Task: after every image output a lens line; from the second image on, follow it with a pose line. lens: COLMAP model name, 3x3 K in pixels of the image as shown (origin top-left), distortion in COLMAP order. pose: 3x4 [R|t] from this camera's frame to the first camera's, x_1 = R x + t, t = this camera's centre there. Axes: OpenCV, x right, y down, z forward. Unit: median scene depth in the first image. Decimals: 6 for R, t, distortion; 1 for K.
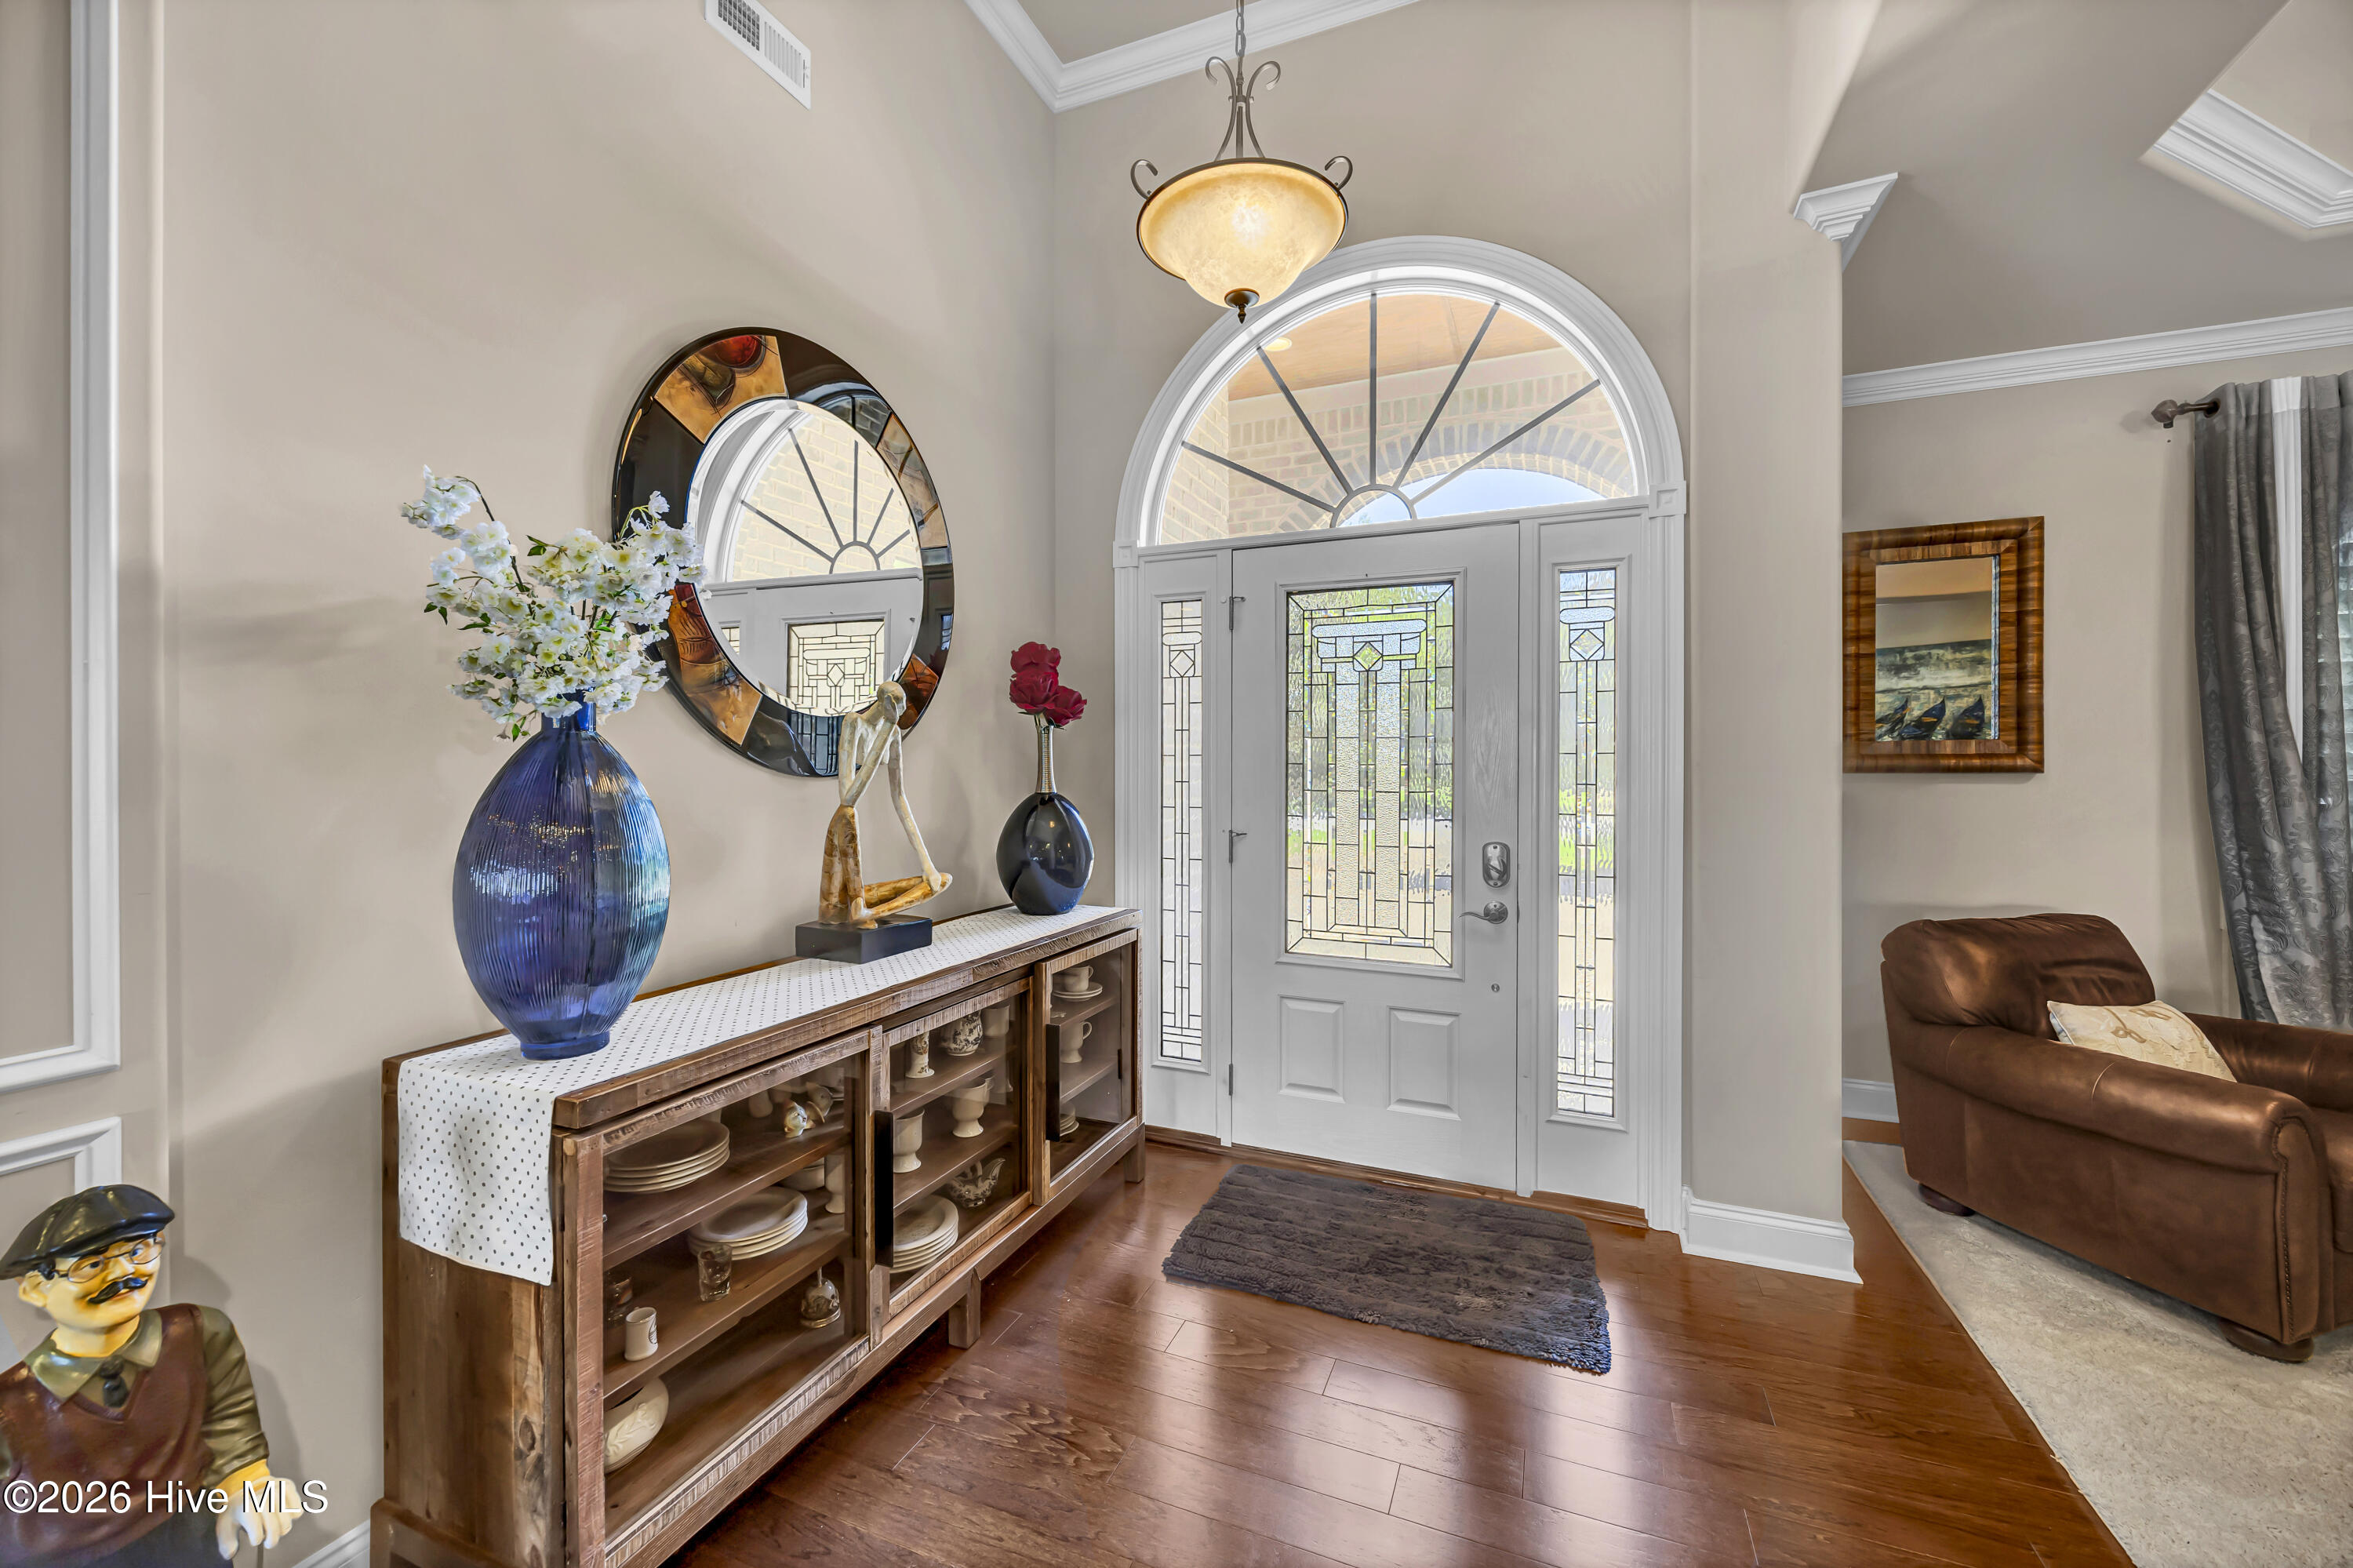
lens RADIAL K [[911.2, 0, 1185.1], [0, 911.2, 765.1], [0, 0, 1]] dist [0.000131, -0.000065]
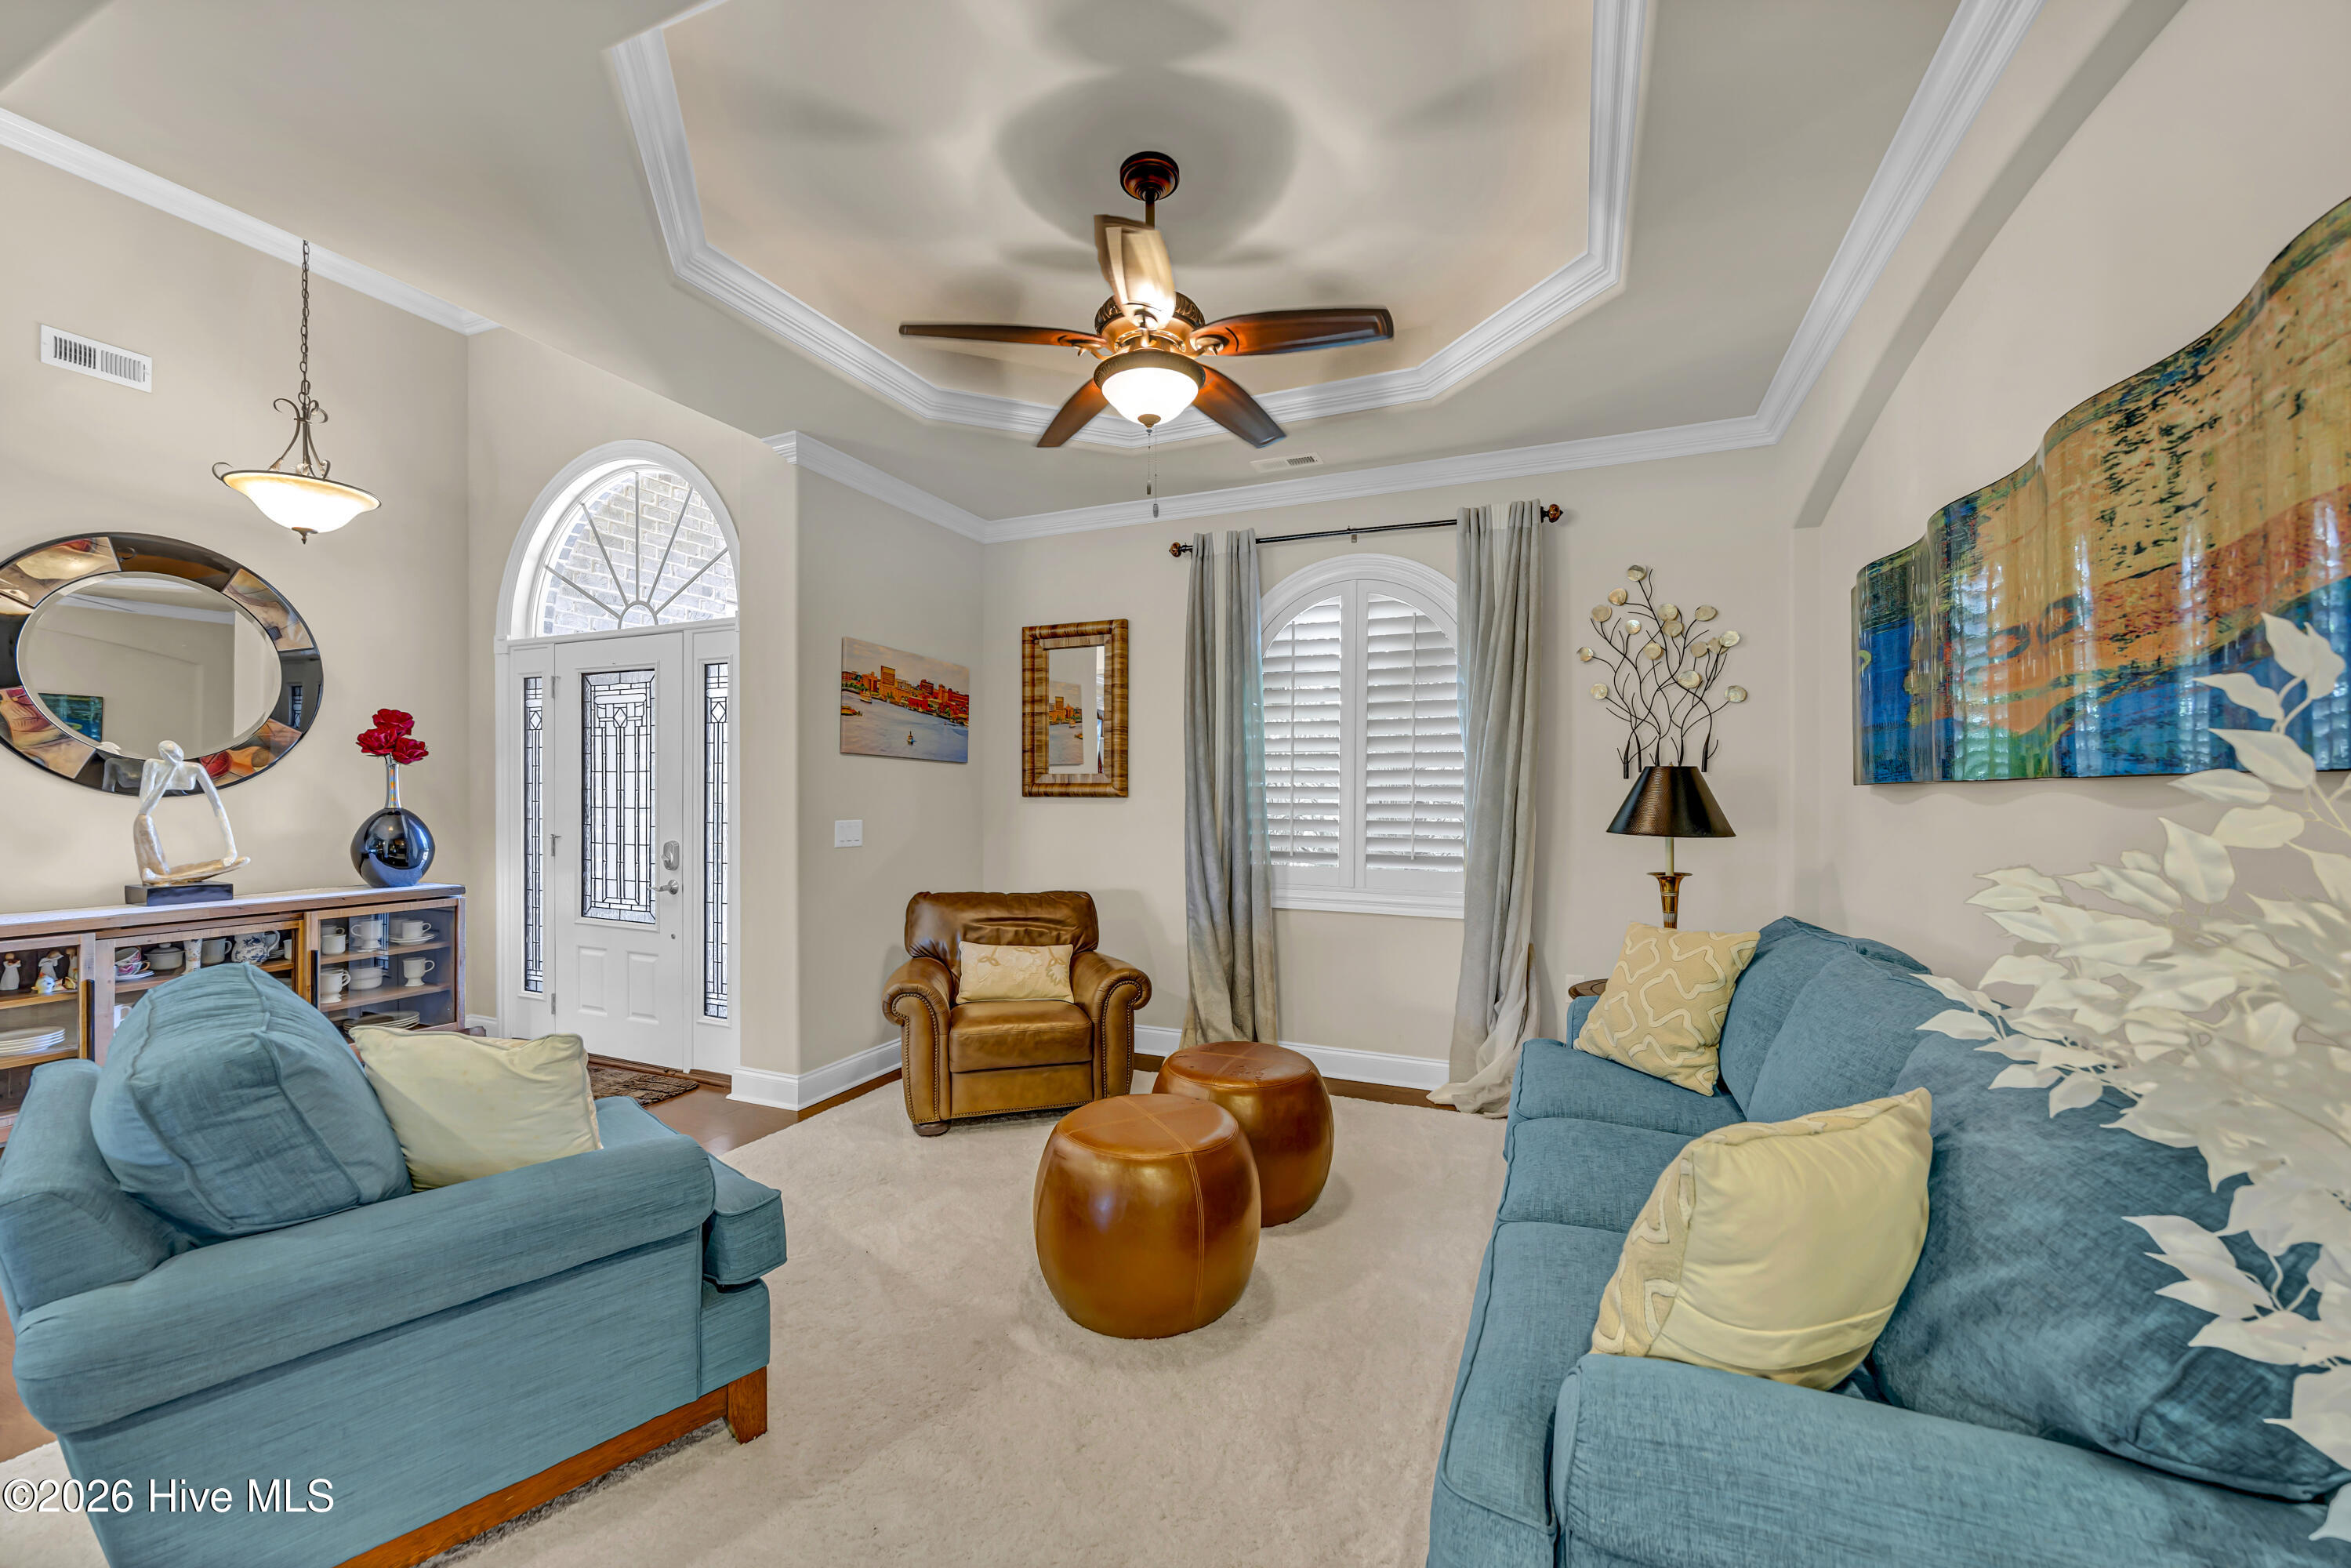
lens RADIAL K [[910.5, 0, 1168.9], [0, 910.5, 798.1], [0, 0, 1]] dist [0.000131, -0.000065]
pose [[0.999771, 0.001147, -0.021357, 1.030400], [-0.001143, 0.999999, 0.000243, 0.010544], [0.021357, -0.000218, 0.999772, -0.430615]]
